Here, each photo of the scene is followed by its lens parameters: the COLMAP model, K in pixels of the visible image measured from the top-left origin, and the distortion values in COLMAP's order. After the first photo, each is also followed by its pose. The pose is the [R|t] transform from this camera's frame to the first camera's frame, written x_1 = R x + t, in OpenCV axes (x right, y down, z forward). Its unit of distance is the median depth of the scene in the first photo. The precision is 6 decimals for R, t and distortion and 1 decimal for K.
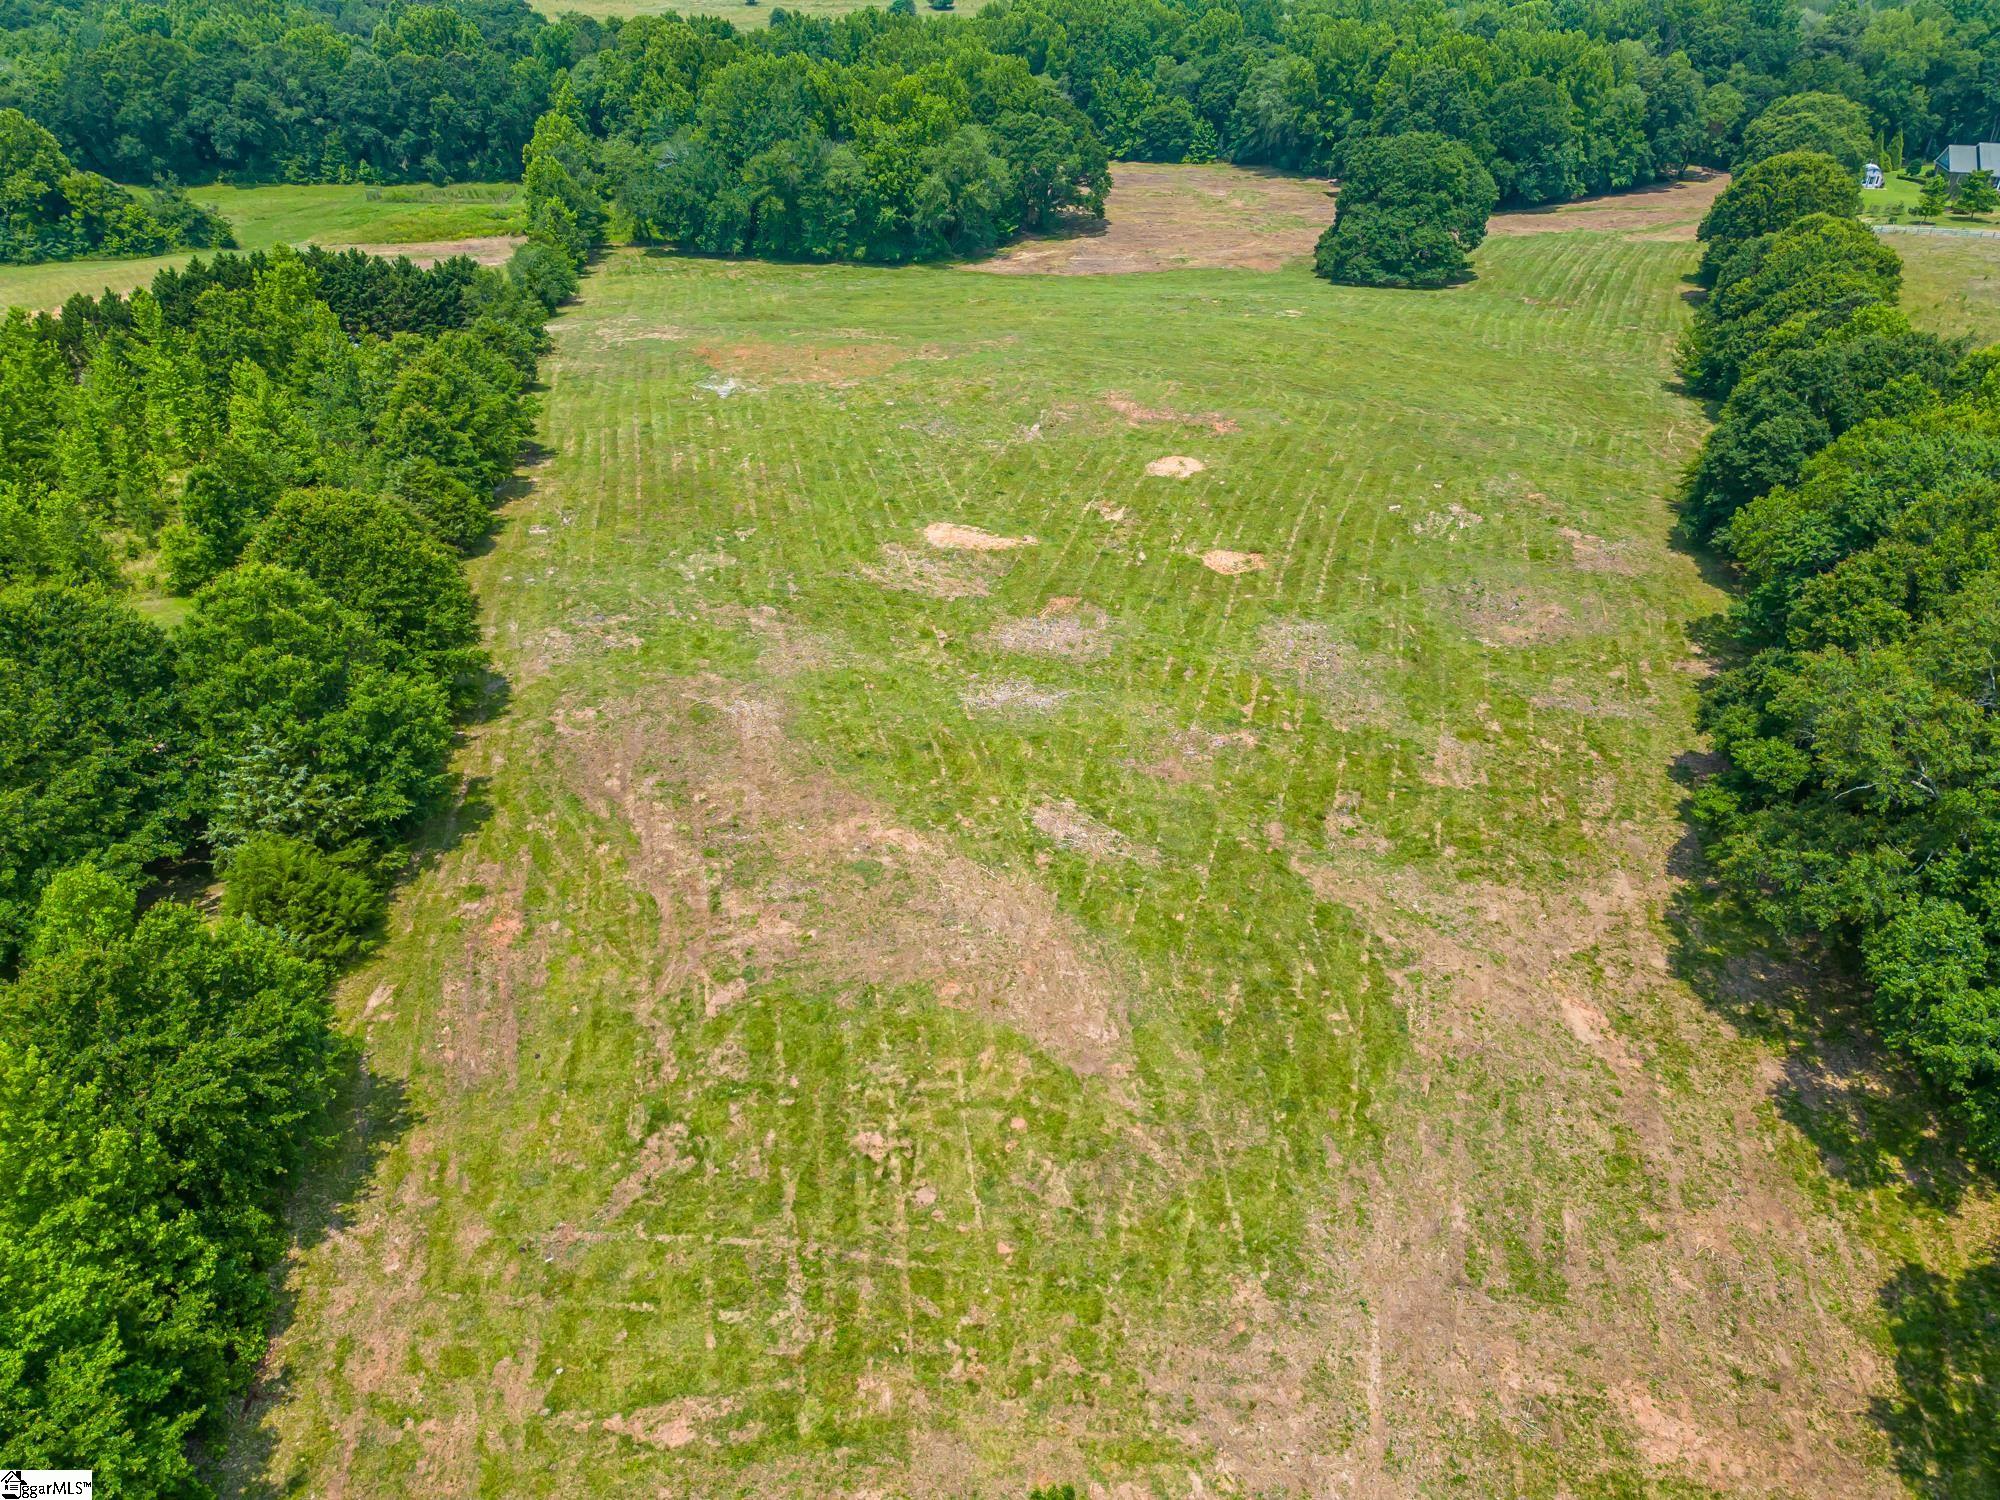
lens RADIAL K [[1420.0, 0, 999.8], [0, 1420.0, 757.6], [0, 0, 1]] dist [0.091781, -0.060006]
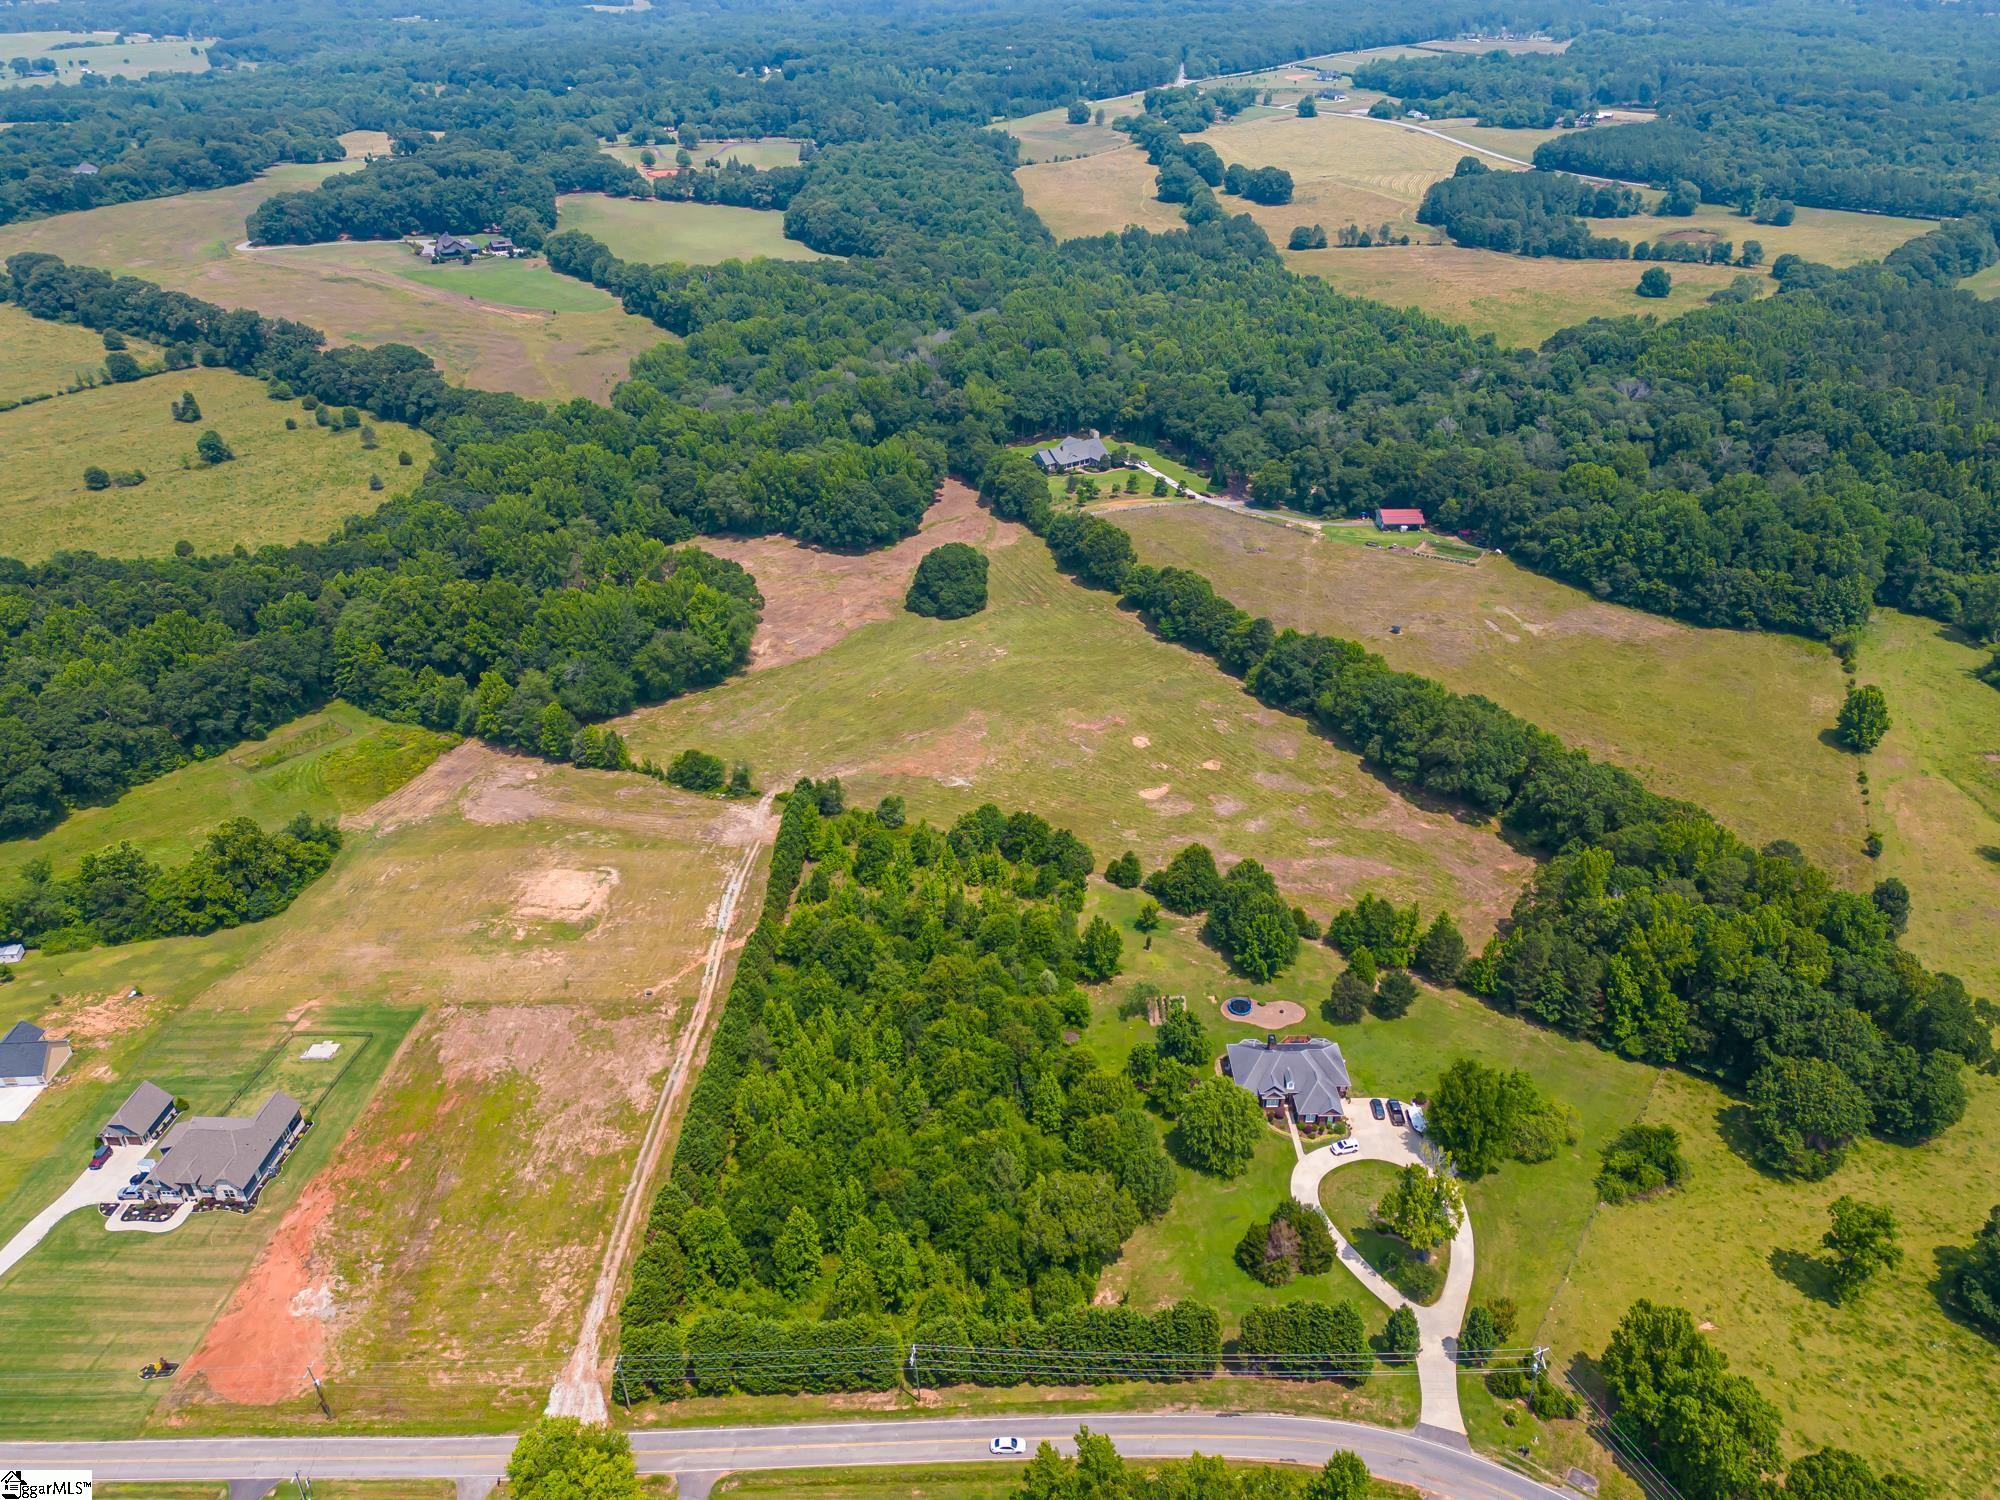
lens RADIAL K [[1420.0, 0, 991.3], [0, 1420.0, 761.8], [0, 0, 1]] dist [0.091781, -0.060006]
pose [[0.659968, -0.396515, 0.638136, -2.423992], [0.411199, 0.901508, 0.134898, -0.861383], [-0.628774, 0.173373, 0.758014, -1.209683]]
